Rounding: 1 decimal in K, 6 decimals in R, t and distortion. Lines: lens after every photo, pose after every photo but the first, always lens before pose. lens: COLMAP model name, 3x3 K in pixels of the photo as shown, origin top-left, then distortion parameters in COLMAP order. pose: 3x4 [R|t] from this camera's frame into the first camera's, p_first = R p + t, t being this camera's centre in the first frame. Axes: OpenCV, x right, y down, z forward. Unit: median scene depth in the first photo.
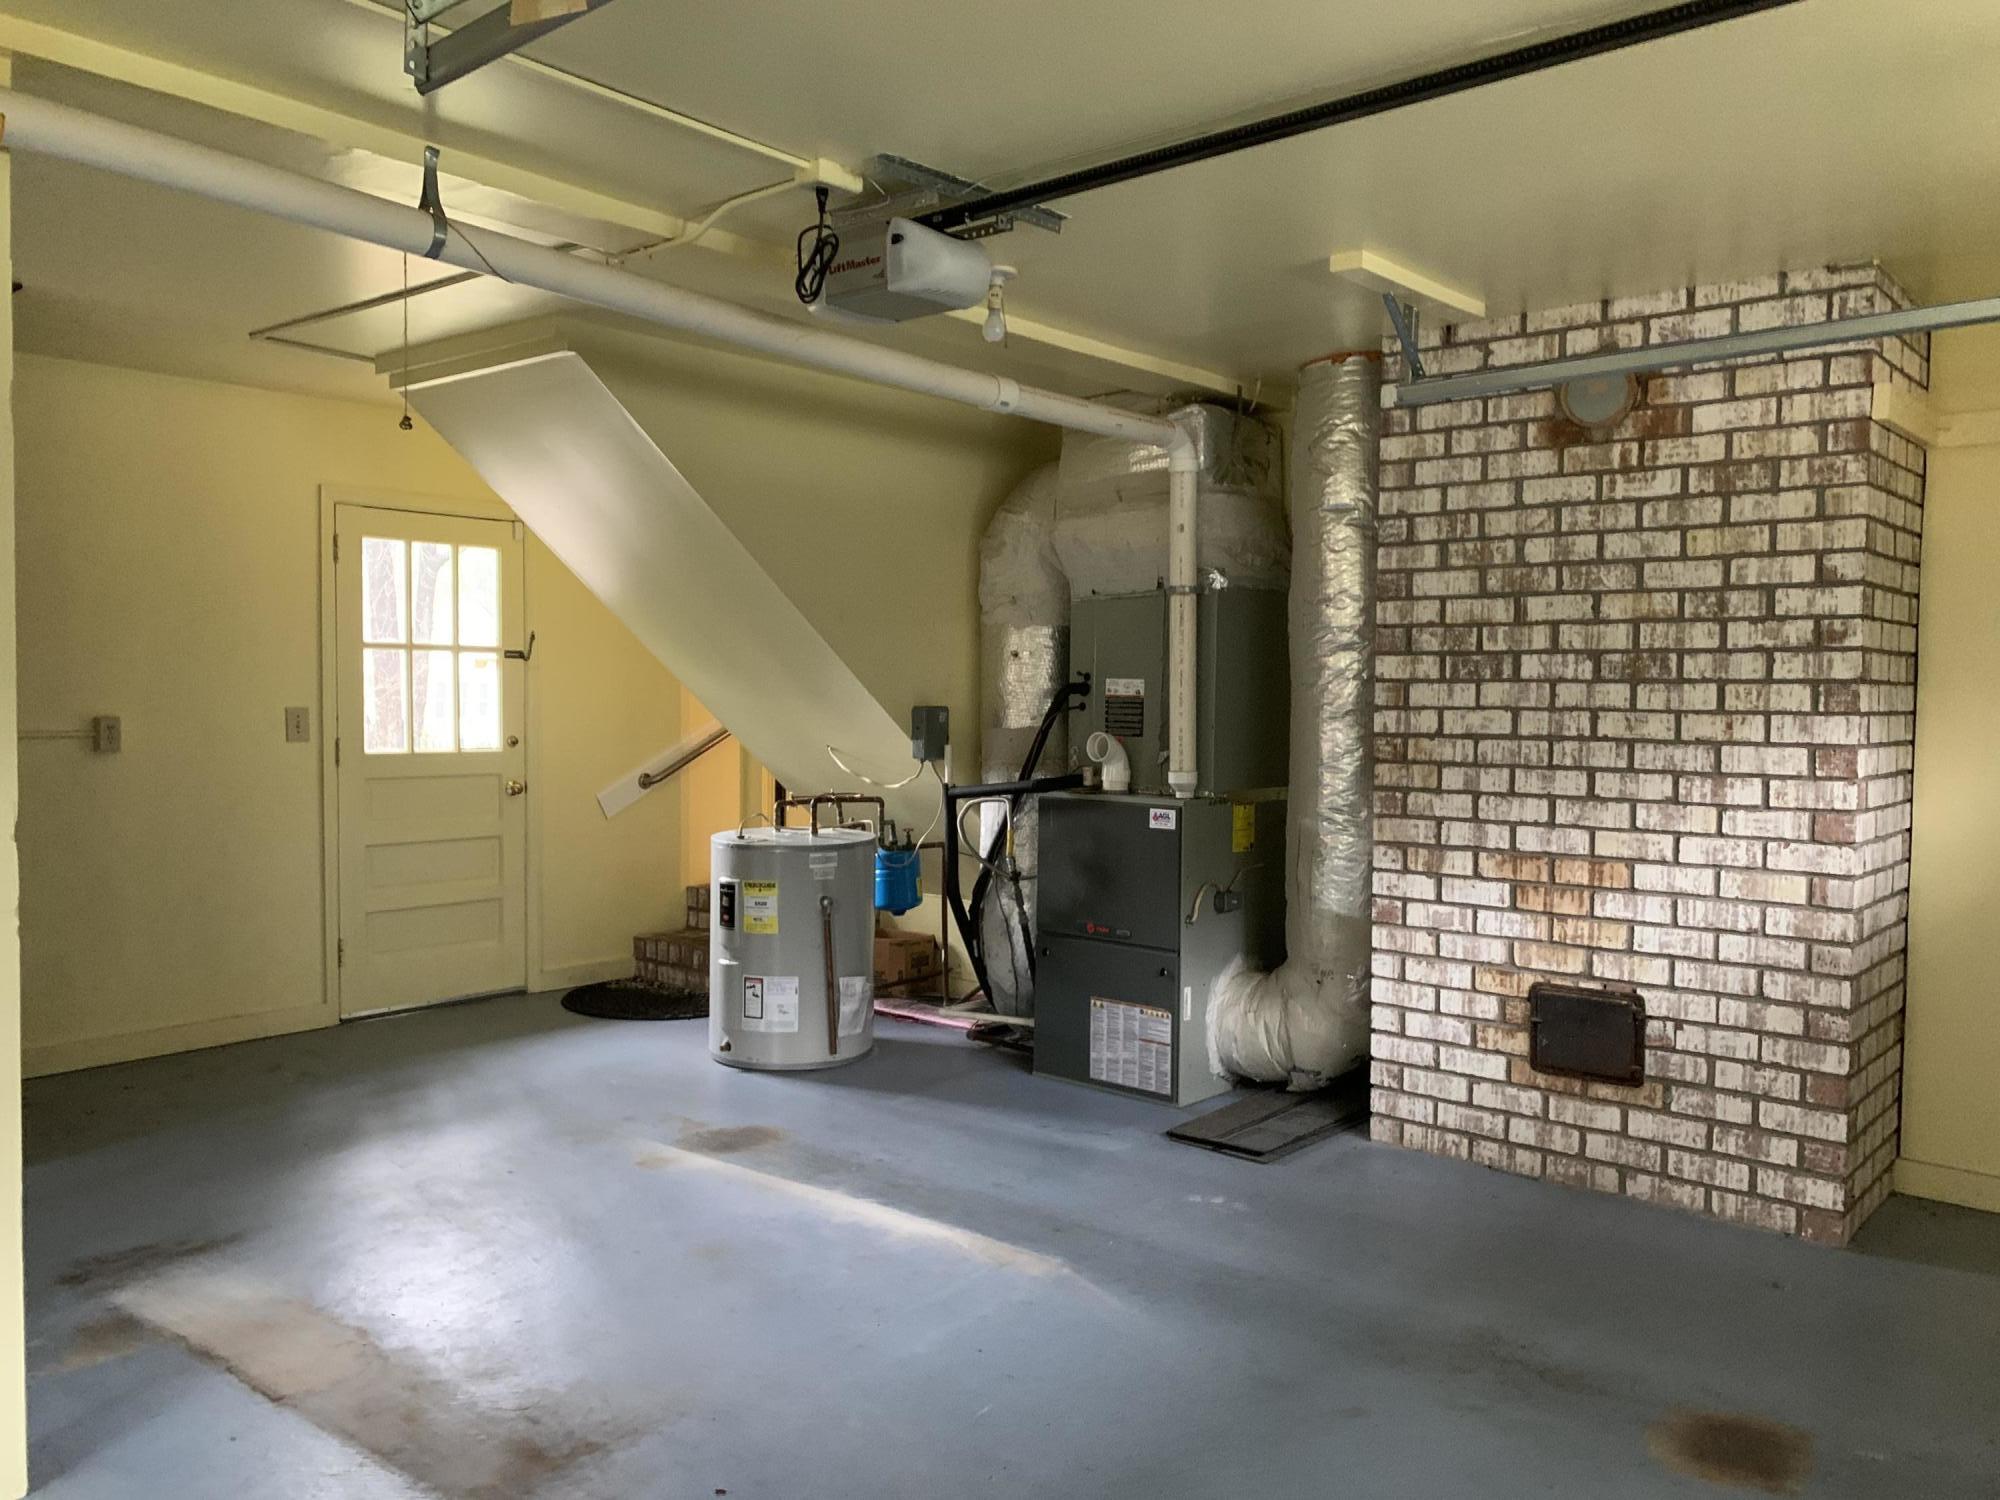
lens RADIAL K [[1521.9, 0, 1014.8], [0, 1521.9, 751.1], [0, 0, 1]] dist [0.031711, -0.033768]
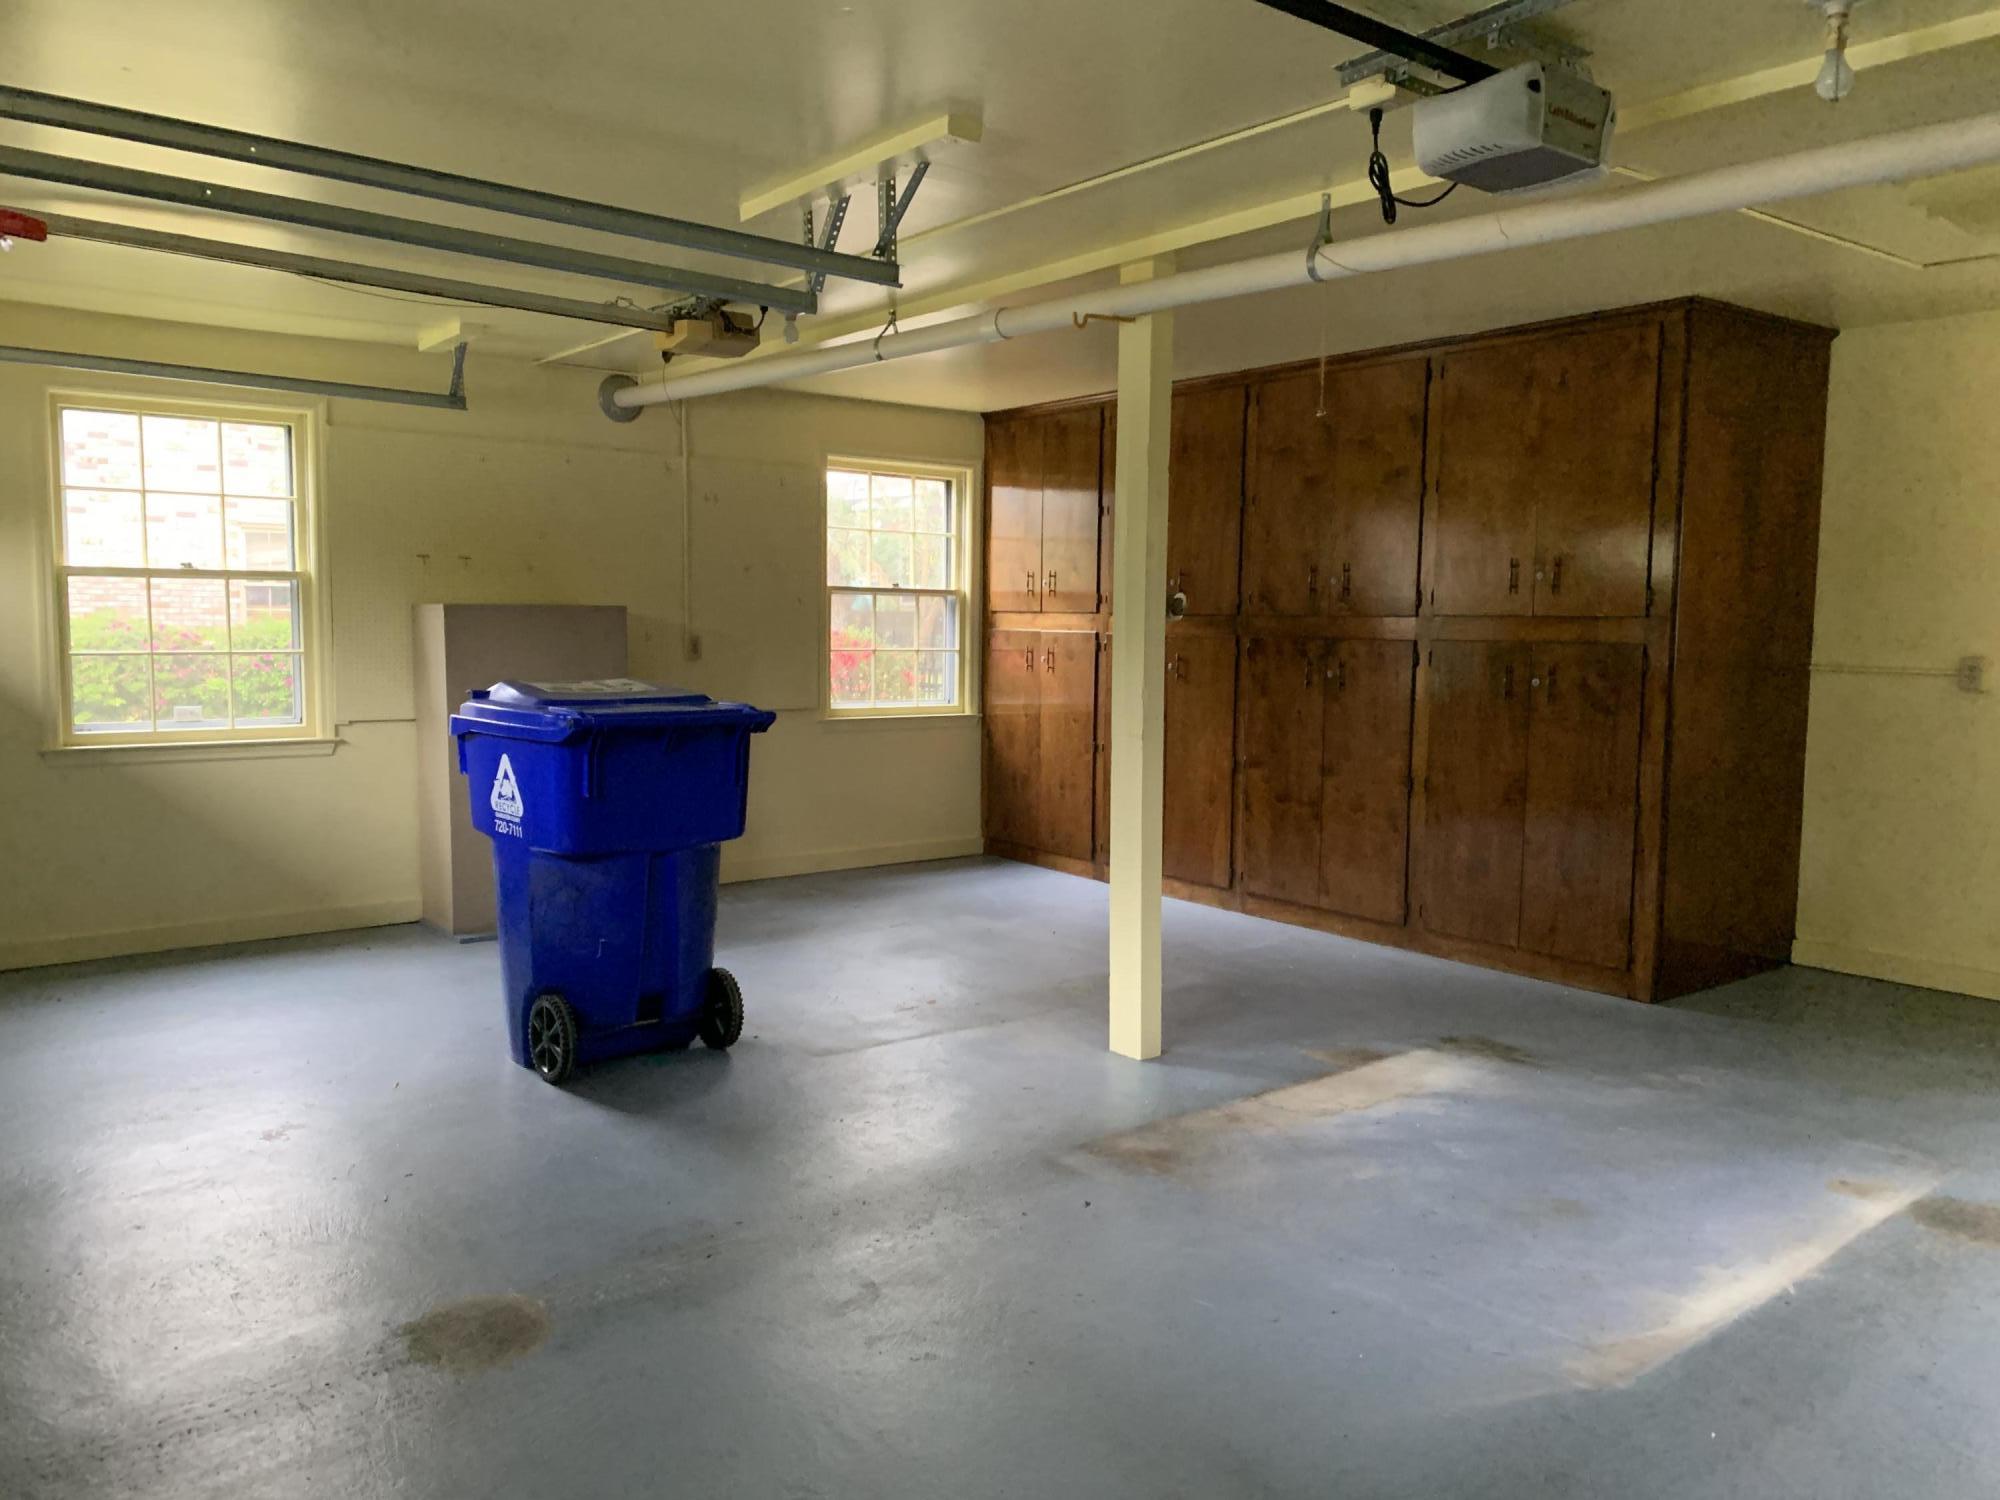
lens RADIAL K [[1521.9, 0, 1014.8], [0, 1521.9, 751.1], [0, 0, 1]] dist [0.031711, -0.033768]
pose [[-0.196981, 0.076347, -0.977430, 0.800503], [-0.056777, 0.994402, 0.089114, -0.020762], [0.978762, 0.073049, -0.191544, 0.848499]]
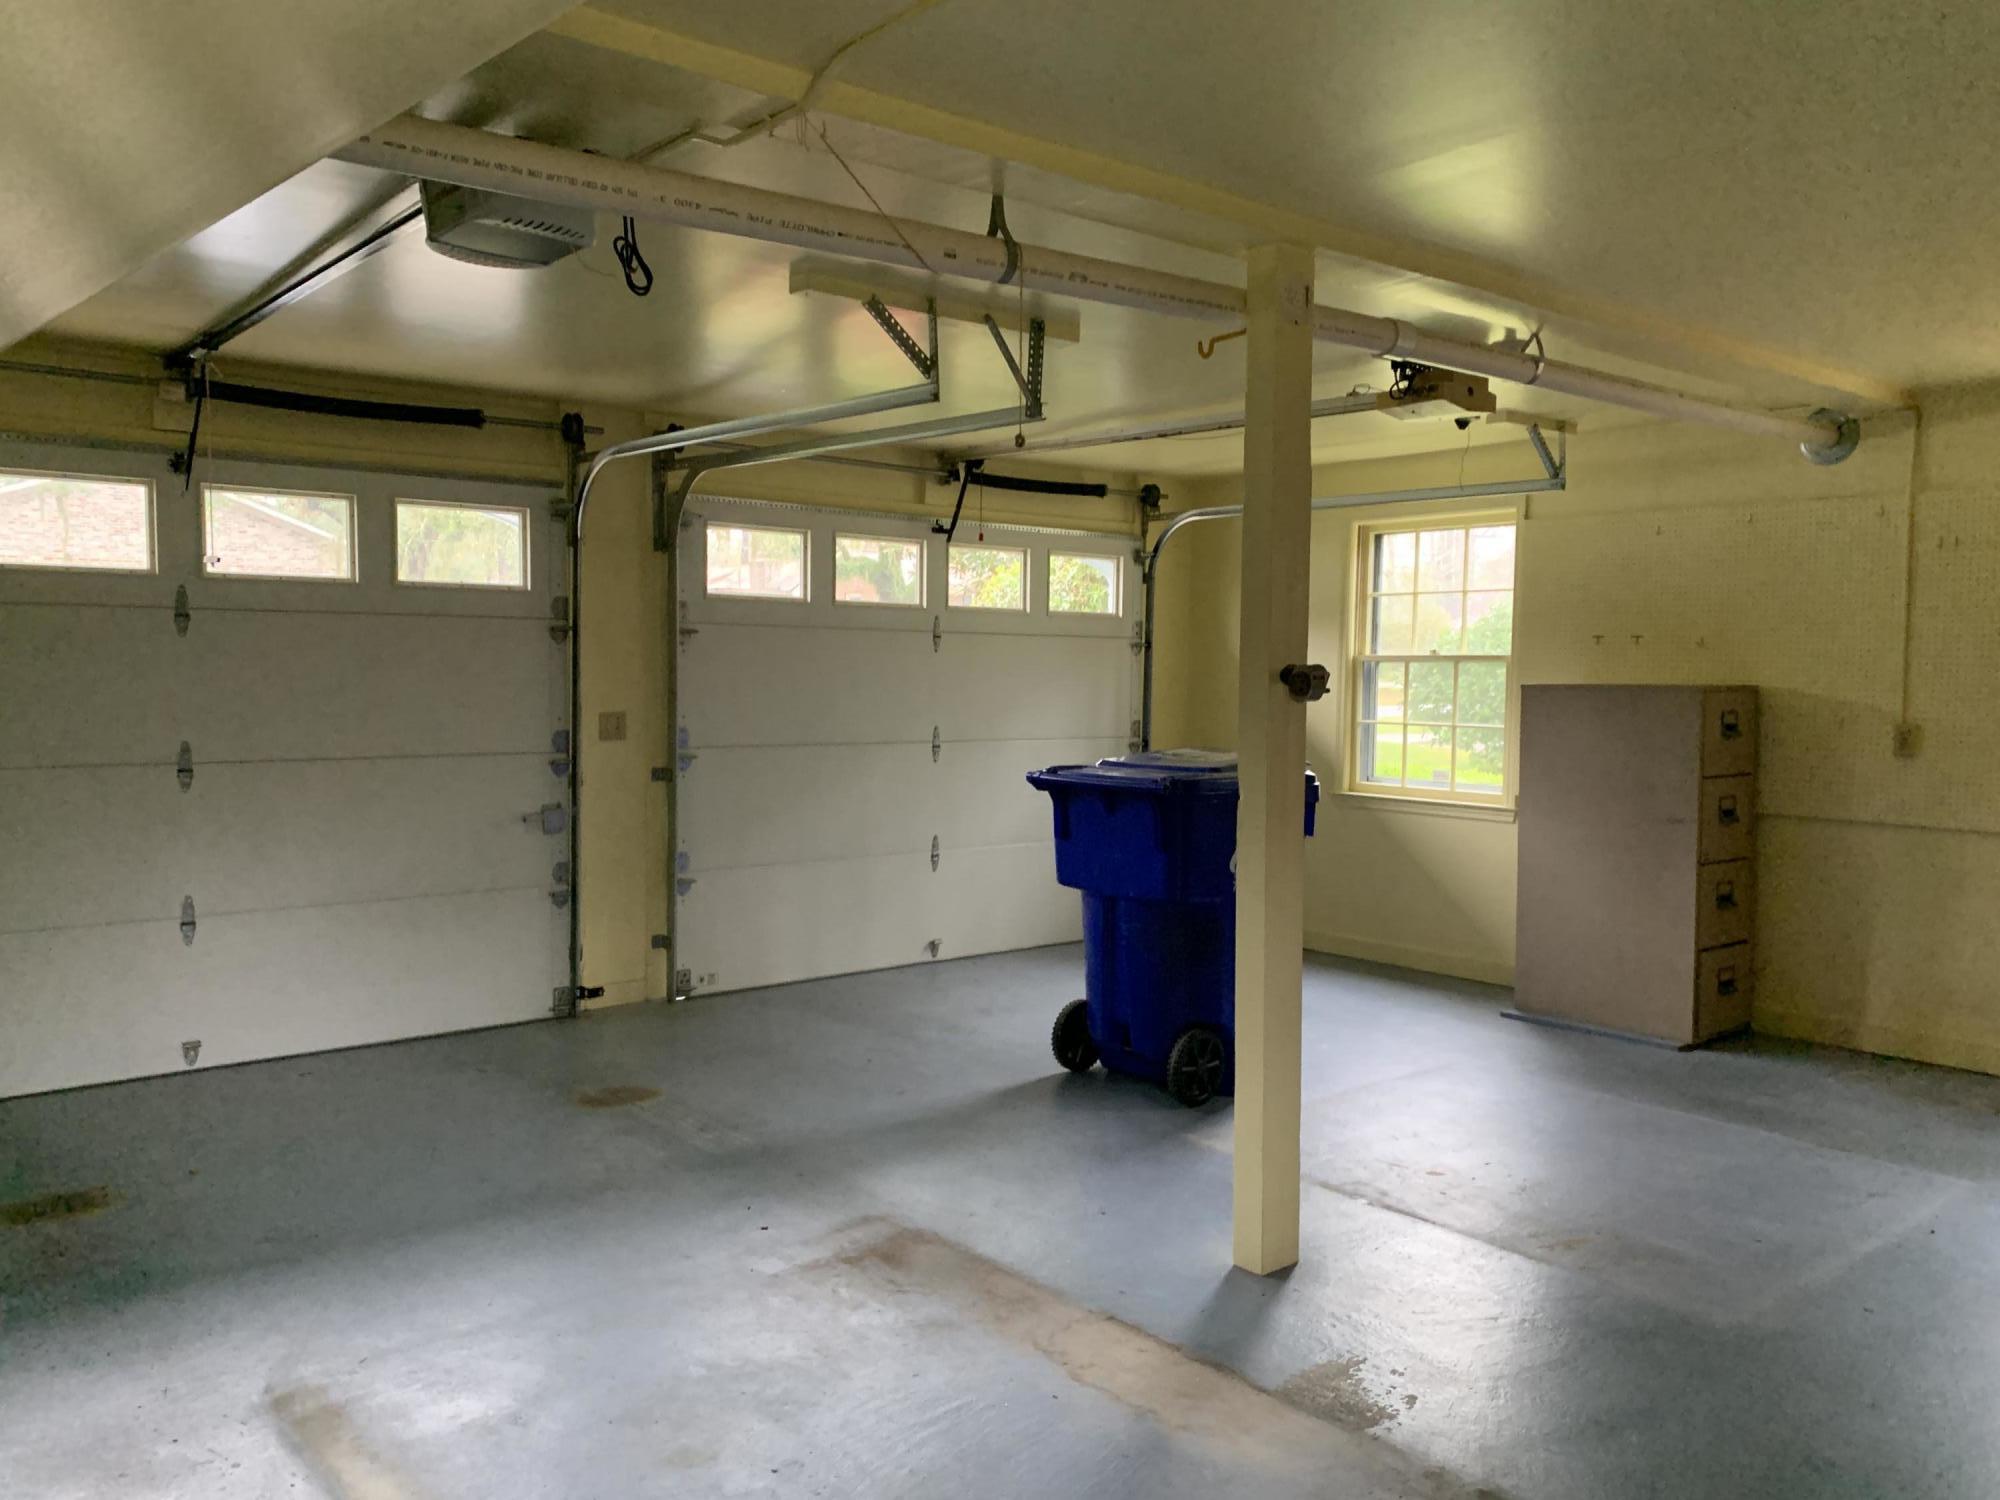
lens RADIAL K [[1521.9, 0, 1014.8], [0, 1521.9, 751.1], [0, 0, 1]] dist [0.031711, -0.033768]
pose [[-0.987618, -0.028854, 0.154203, -0.469616], [-0.013549, 0.994956, 0.099394, -0.085791], [-0.156293, 0.096074, -0.983027, 1.711494]]
